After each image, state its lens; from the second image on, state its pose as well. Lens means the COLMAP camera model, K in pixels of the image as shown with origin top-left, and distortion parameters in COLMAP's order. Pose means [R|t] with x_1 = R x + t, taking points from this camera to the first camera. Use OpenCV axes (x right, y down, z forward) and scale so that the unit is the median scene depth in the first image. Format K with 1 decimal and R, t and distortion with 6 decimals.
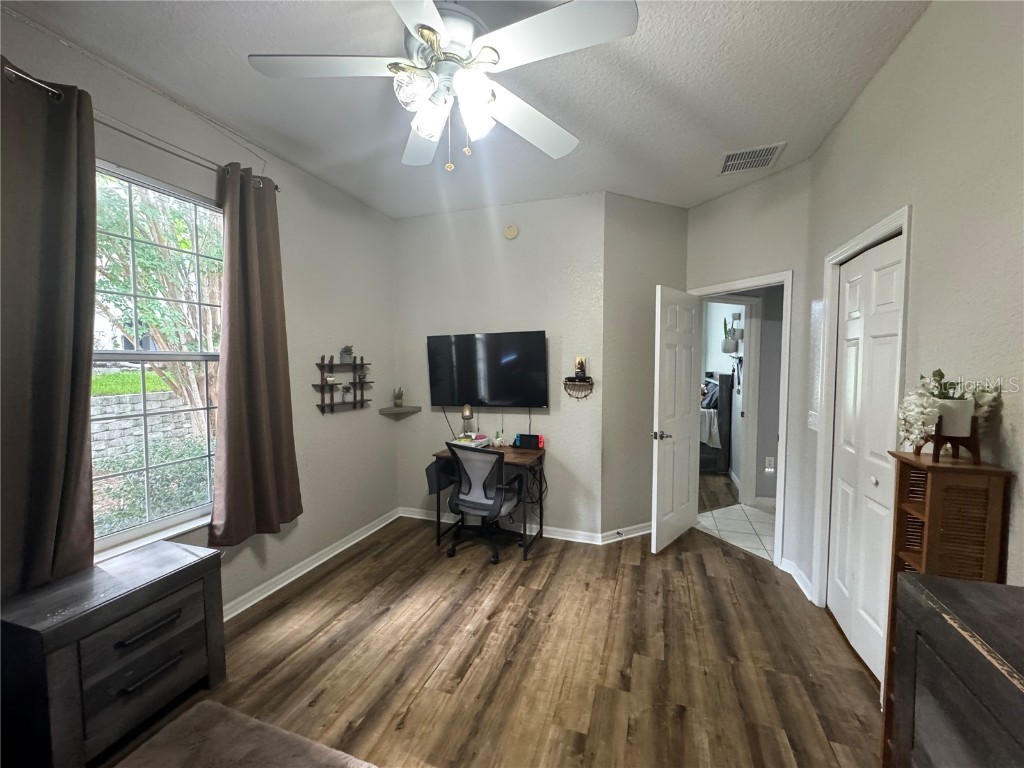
lens RADIAL K [[409.4, 0, 512.0], [0, 409.4, 384.0], [0, 0, 1]] dist [-0.002052, 0.000574]
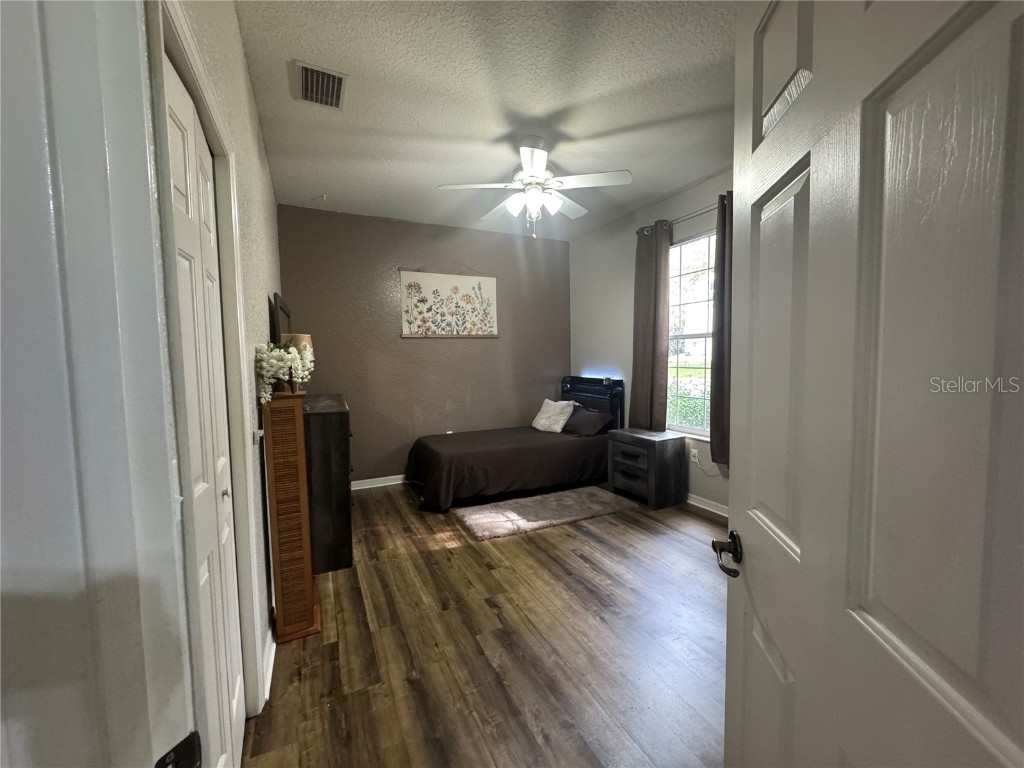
lens RADIAL K [[409.4, 0, 512.0], [0, 409.4, 384.0], [0, 0, 1]] dist [-0.002052, 0.000574]
pose [[-0.703279, 0.058512, -0.708501, 1.012709], [-0.023080, 0.994203, 0.105017, -0.023147], [0.710539, 0.090209, -0.697852, 1.770569]]
